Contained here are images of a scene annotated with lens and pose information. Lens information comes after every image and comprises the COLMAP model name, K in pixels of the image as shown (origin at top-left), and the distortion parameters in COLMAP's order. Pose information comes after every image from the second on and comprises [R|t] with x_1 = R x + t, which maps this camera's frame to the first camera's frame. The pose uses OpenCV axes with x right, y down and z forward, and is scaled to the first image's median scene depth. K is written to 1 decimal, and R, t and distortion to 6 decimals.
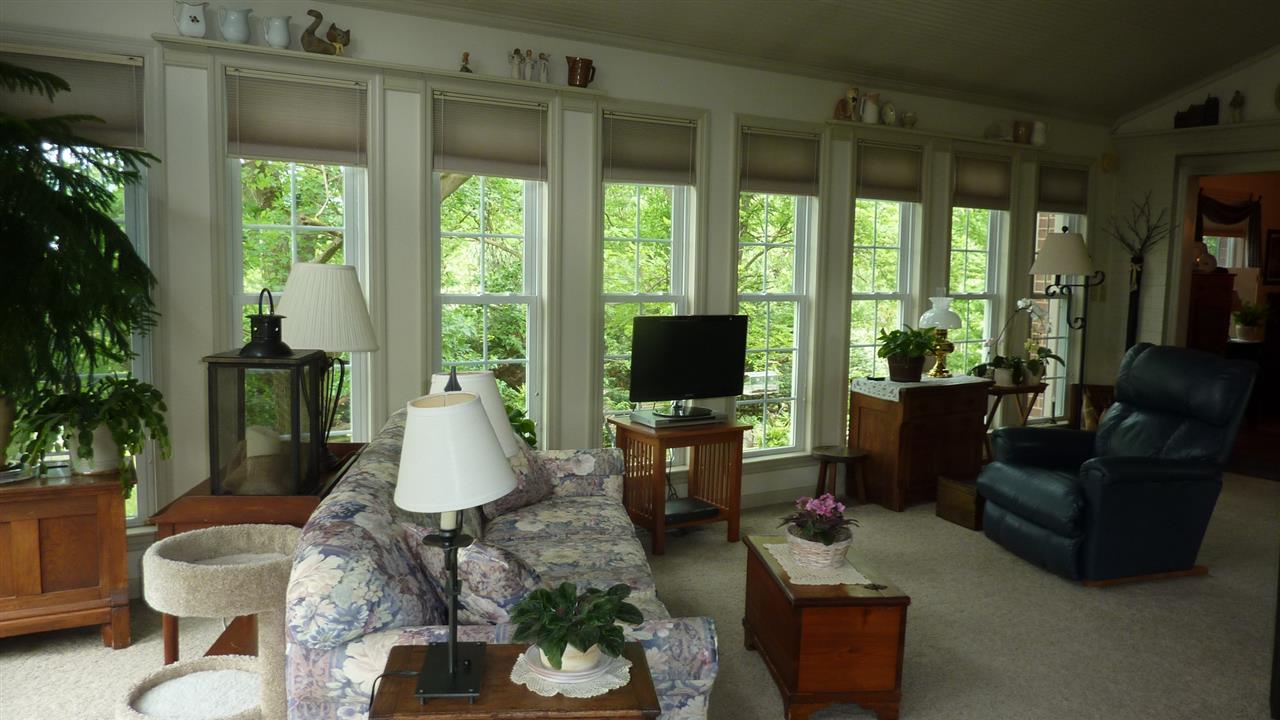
lens RADIAL K [[976.5, 0, 646.5], [0, 976.5, 354.2], [0, 0, 1]] dist [-0.008660, -0.022341]
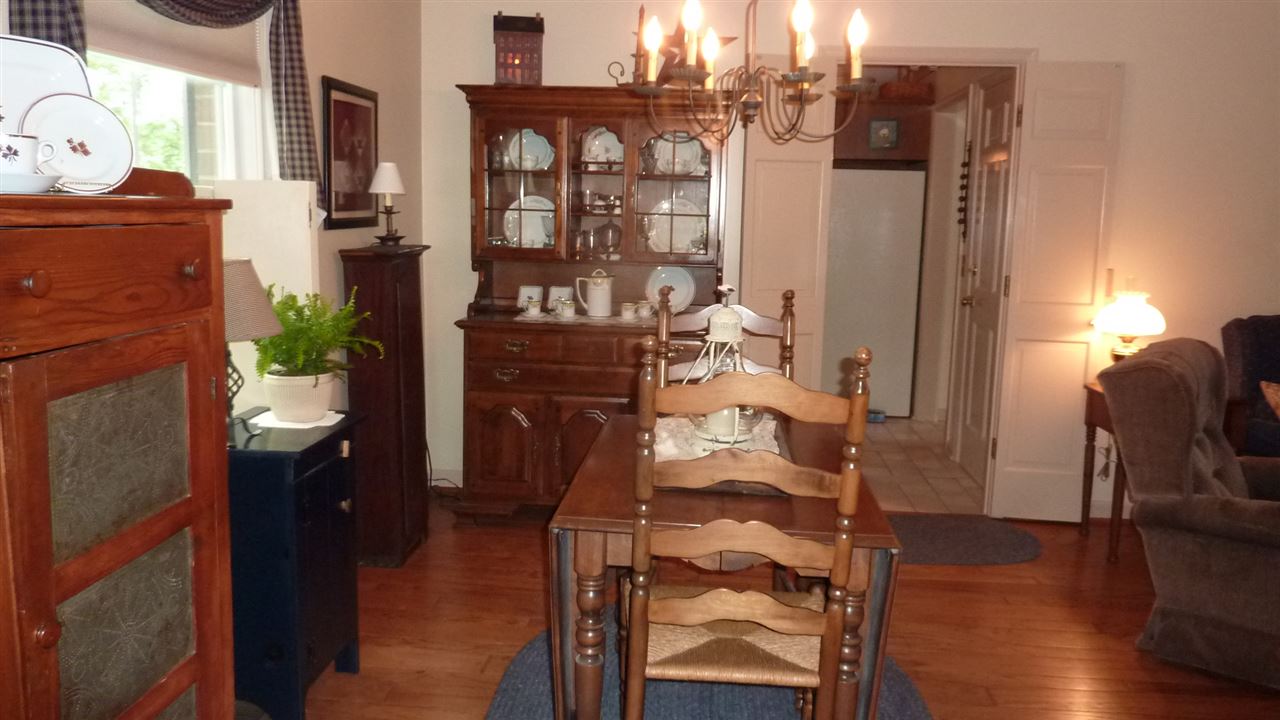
lens RADIAL K [[976.5, 0, 640.8], [0, 976.5, 355.6], [0, 0, 1]] dist [-0.008660, -0.022341]
pose [[0.617189, -0.121064, 0.777446, 0.583262], [0.062785, 0.992519, 0.104712, -0.077808], [-0.784306, -0.015816, 0.620172, 0.944032]]
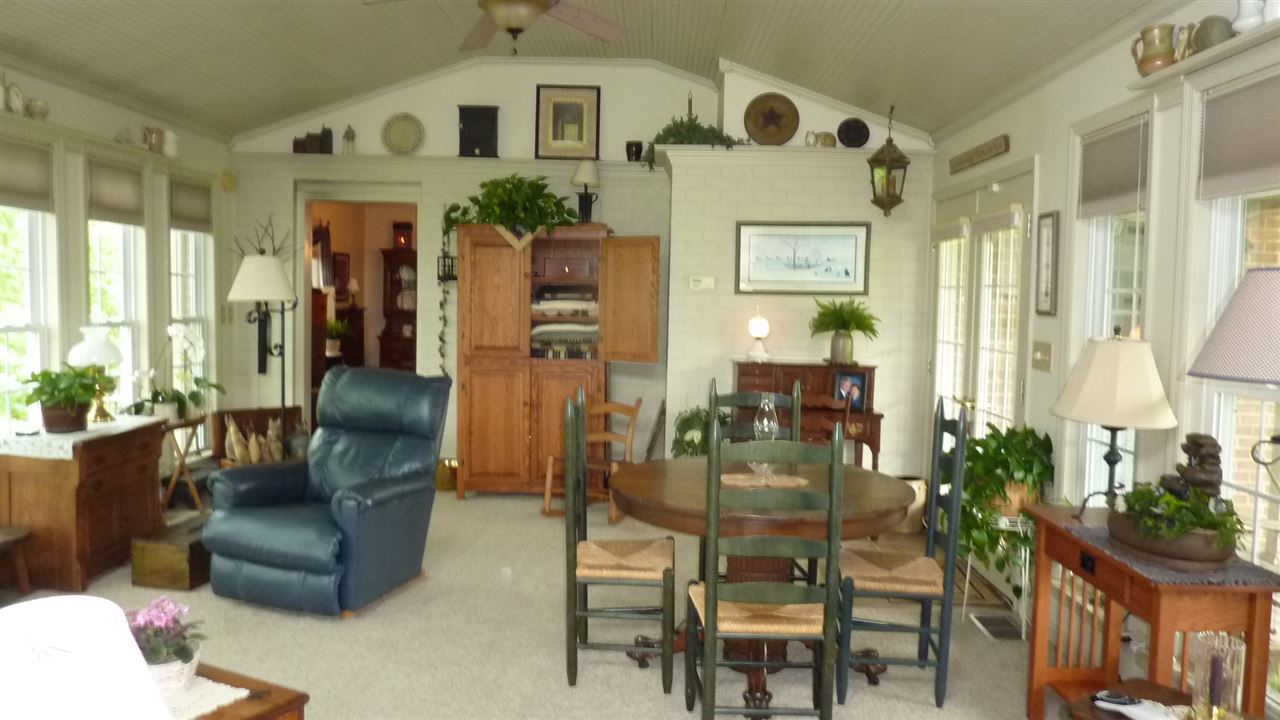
lens RADIAL K [[976.5, 0, 637.9], [0, 976.5, 369.4], [0, 0, 1]] dist [-0.008660, -0.022341]
pose [[0.555936, -0.071430, 0.828150, -0.127946], [0.068161, 0.996863, 0.040225, -0.023020], [-0.828426, 0.034085, 0.559061, 0.136852]]
